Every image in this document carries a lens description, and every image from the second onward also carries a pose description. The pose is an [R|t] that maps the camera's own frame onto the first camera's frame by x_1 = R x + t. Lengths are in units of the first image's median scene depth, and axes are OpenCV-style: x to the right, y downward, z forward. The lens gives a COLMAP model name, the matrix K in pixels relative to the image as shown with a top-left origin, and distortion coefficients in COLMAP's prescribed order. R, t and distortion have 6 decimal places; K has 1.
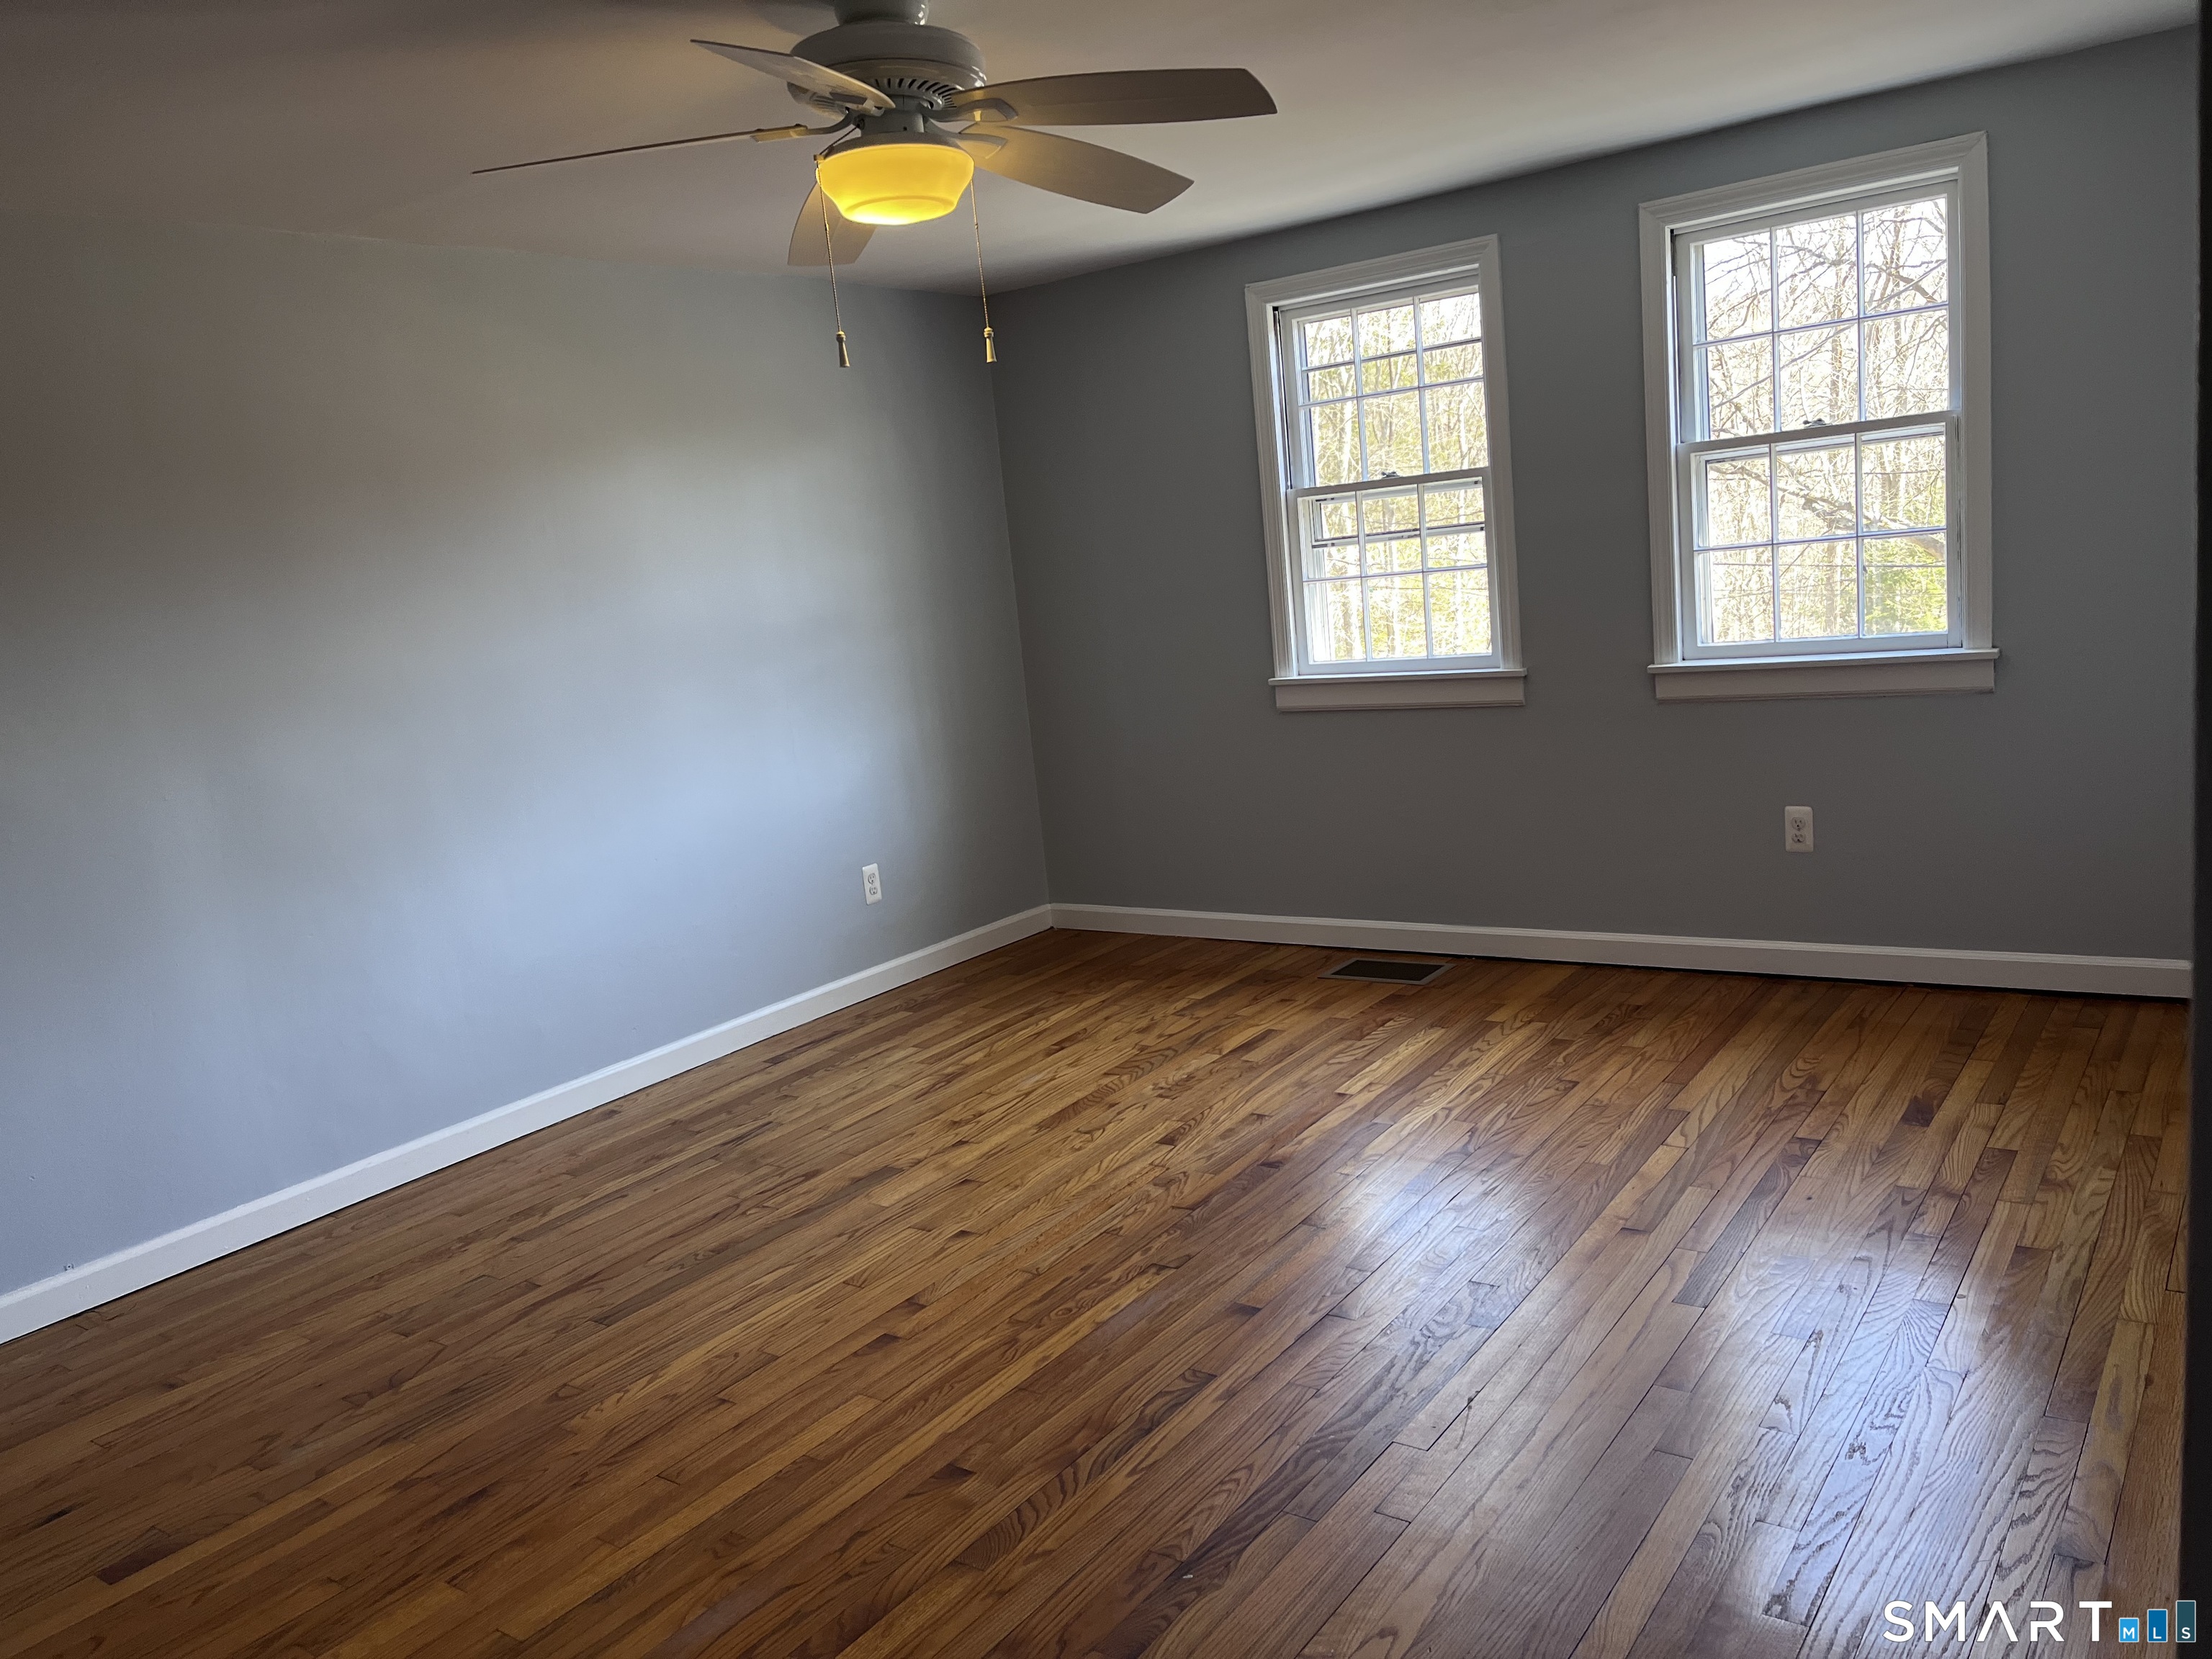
lens RADIAL K [[1683.1, 0, 1093.9], [0, 1683.1, 831.5], [0, 0, 1]] dist [0.057377, -0.068594]
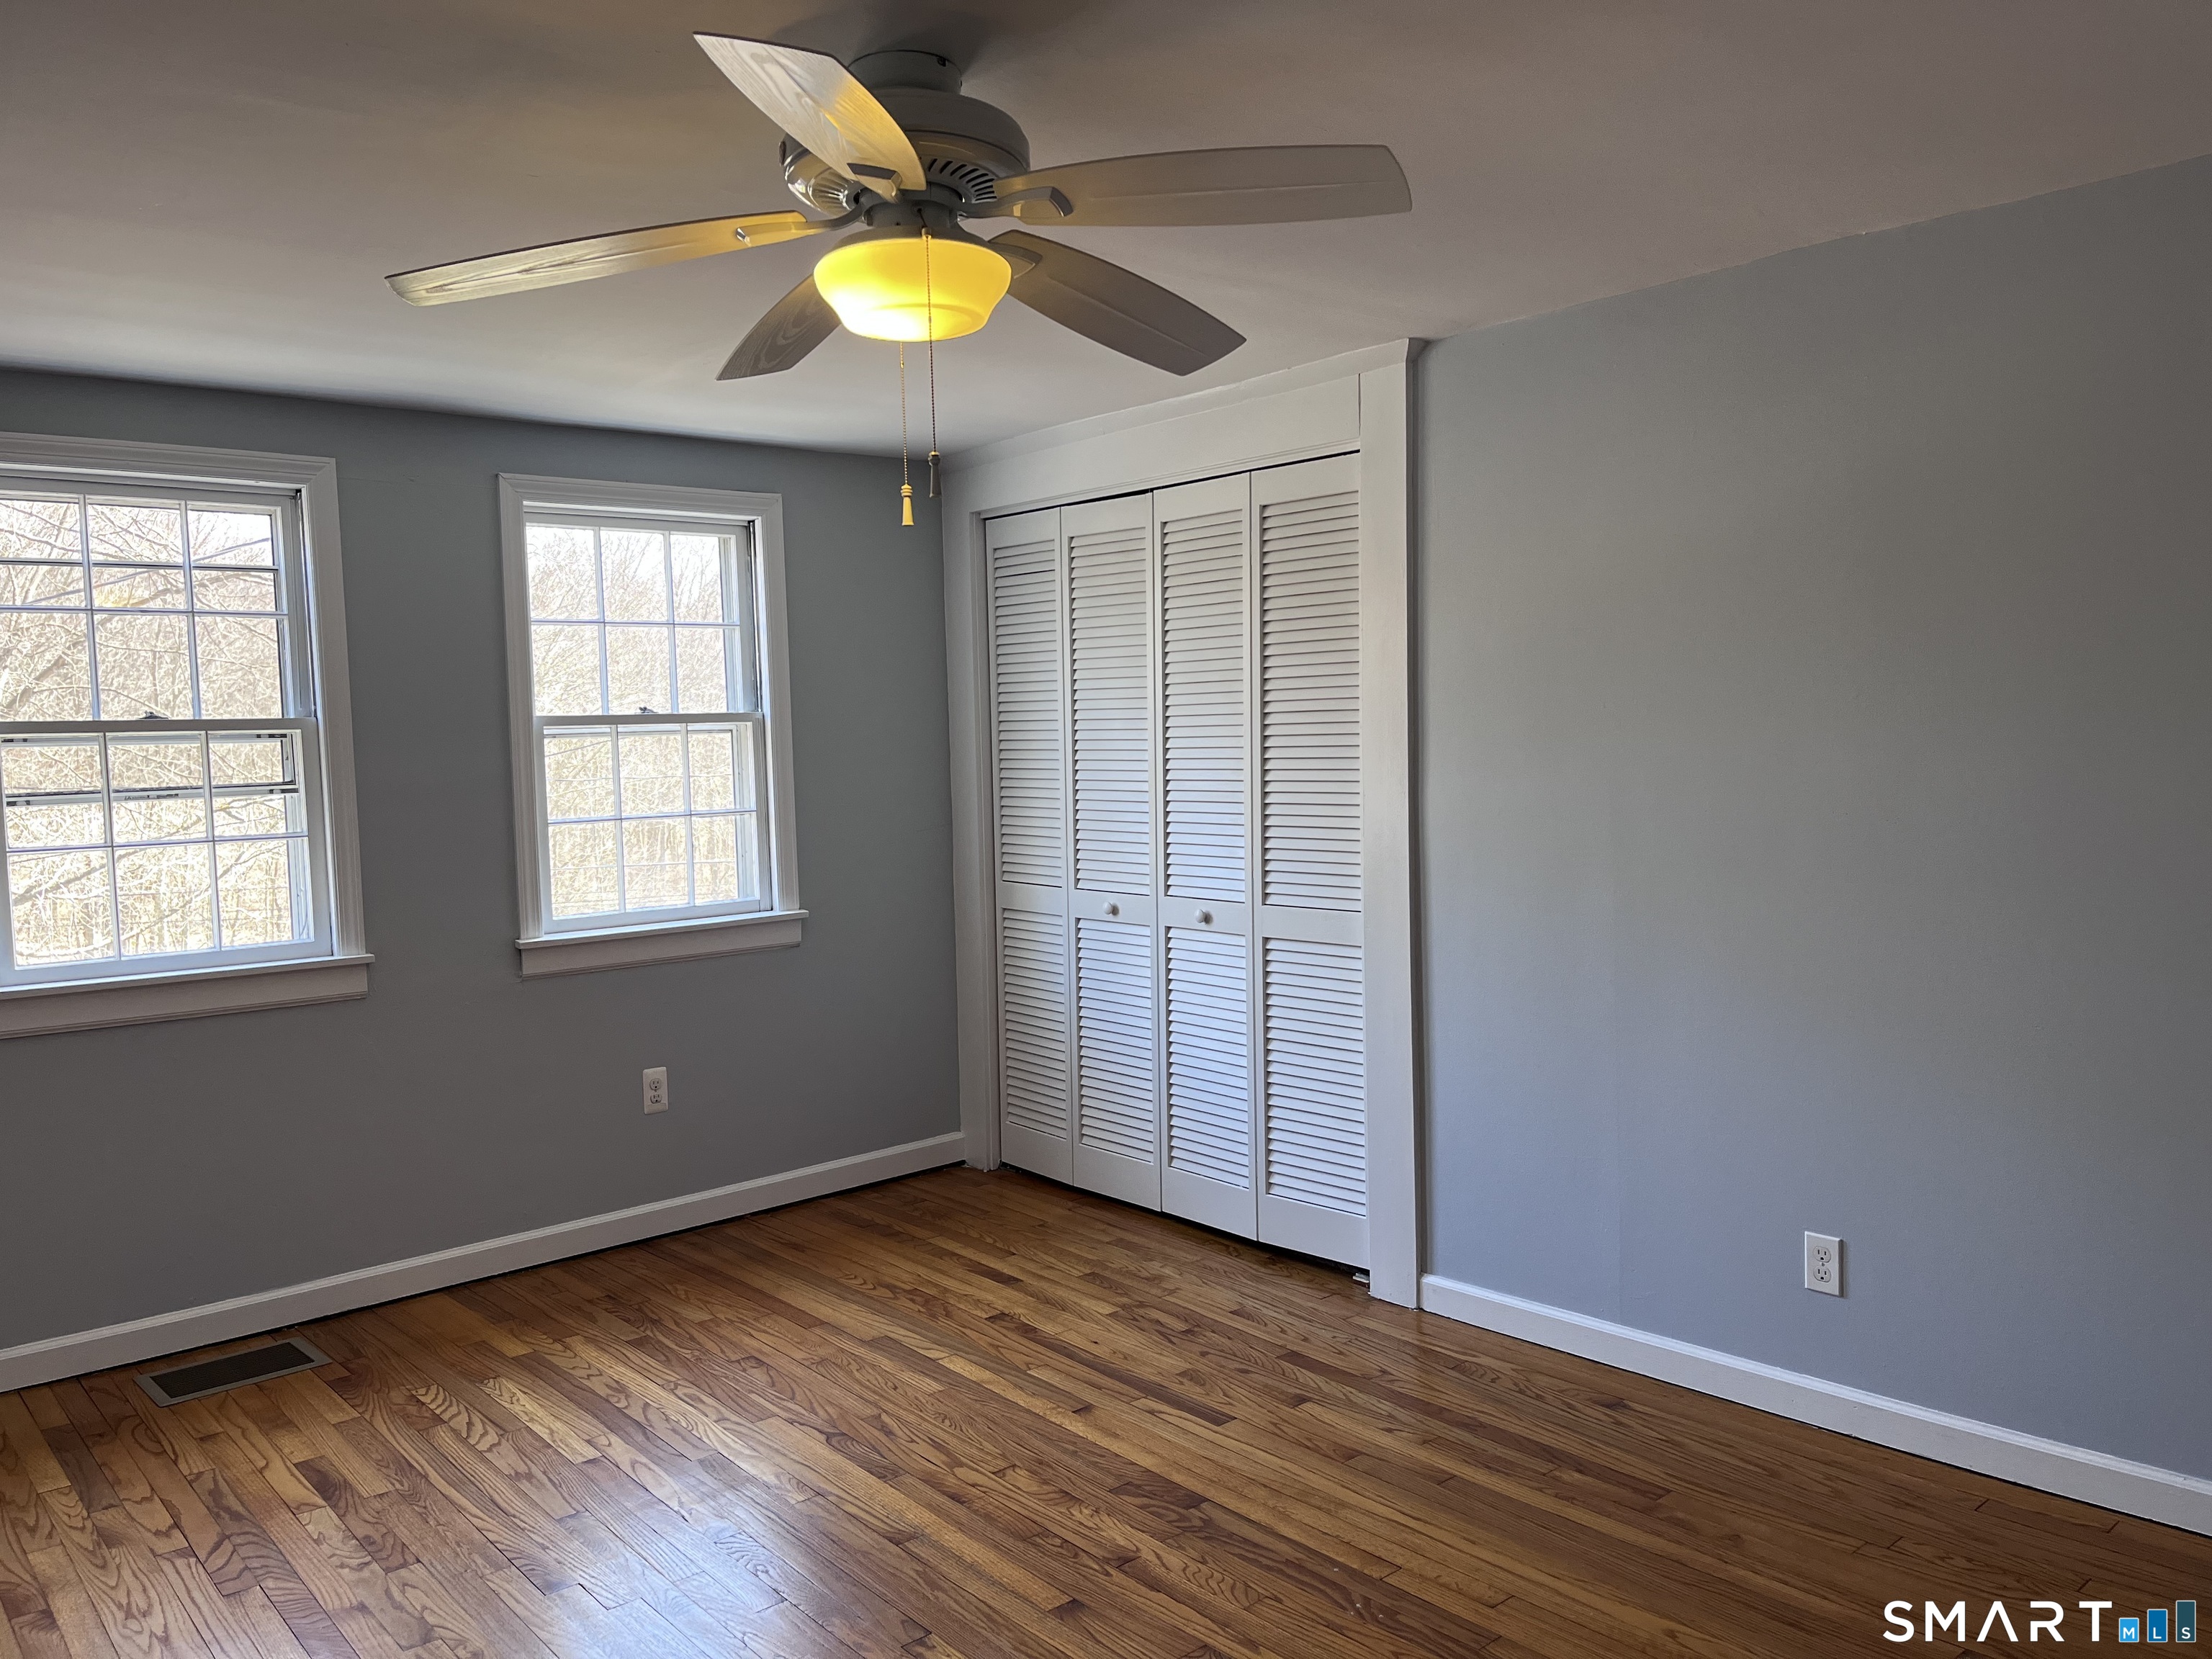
lens RADIAL K [[1683.1, 0, 1096.6], [0, 1683.1, 833.5], [0, 0, 1]] dist [0.057377, -0.068594]
pose [[0.222830, 0.035420, 0.974214, -0.549895], [0.167019, 0.983177, -0.073948, -0.034851], [-0.960443, 0.179190, 0.213165, 0.500095]]
